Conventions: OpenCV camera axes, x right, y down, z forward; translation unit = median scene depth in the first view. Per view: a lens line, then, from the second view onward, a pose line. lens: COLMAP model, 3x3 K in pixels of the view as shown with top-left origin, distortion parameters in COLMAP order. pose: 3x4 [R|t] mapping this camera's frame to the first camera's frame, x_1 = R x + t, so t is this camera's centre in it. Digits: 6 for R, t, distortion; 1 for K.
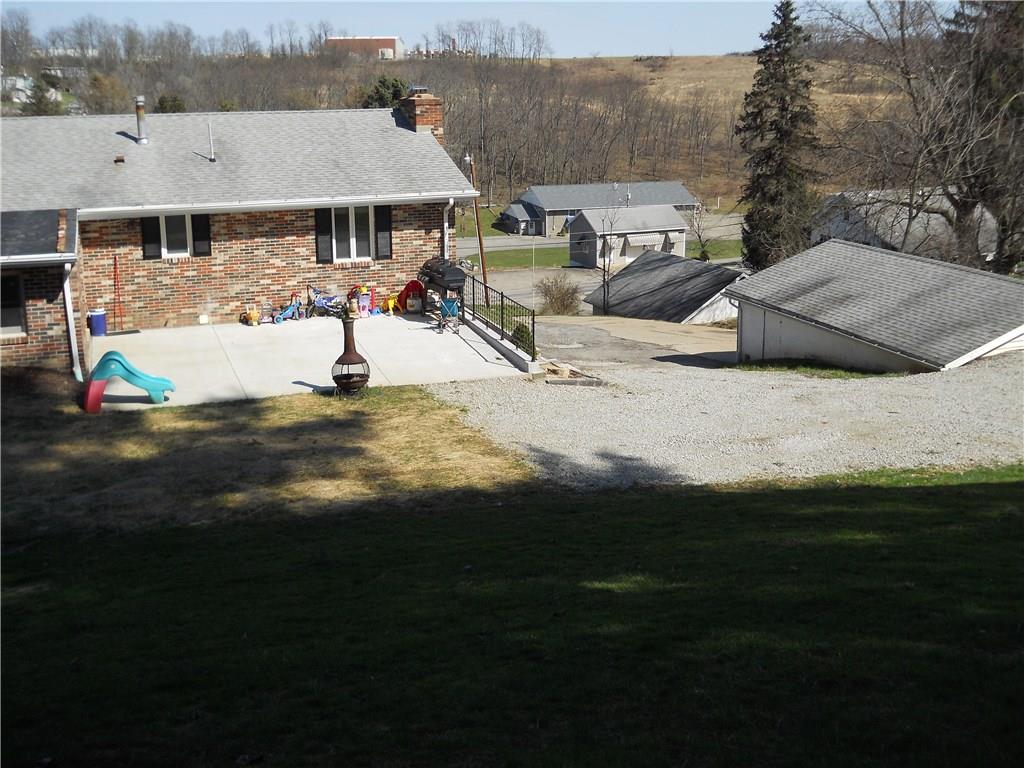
lens RADIAL K [[1114.3, 0, 513.7], [0, 1114.3, 369.2], [0, 0, 1]] dist [0.012804, -0.194698]
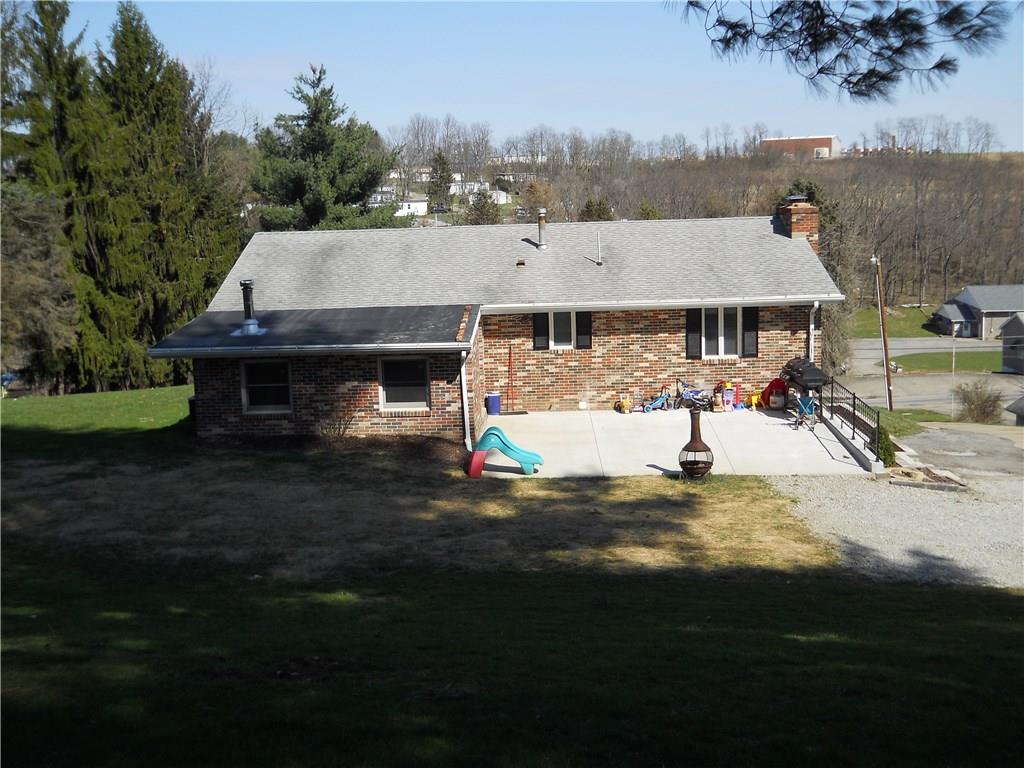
lens RADIAL K [[1166.7, 0, 512.0], [0, 1166.7, 384.0], [0, 0, 1]] dist [-0.079877, 0.043277]
pose [[0.920924, 0.042578, -0.387408, 0.112033], [-0.070963, 0.995717, -0.059256, 0.008950], [0.383226, 0.082062, 0.920002, -0.110343]]
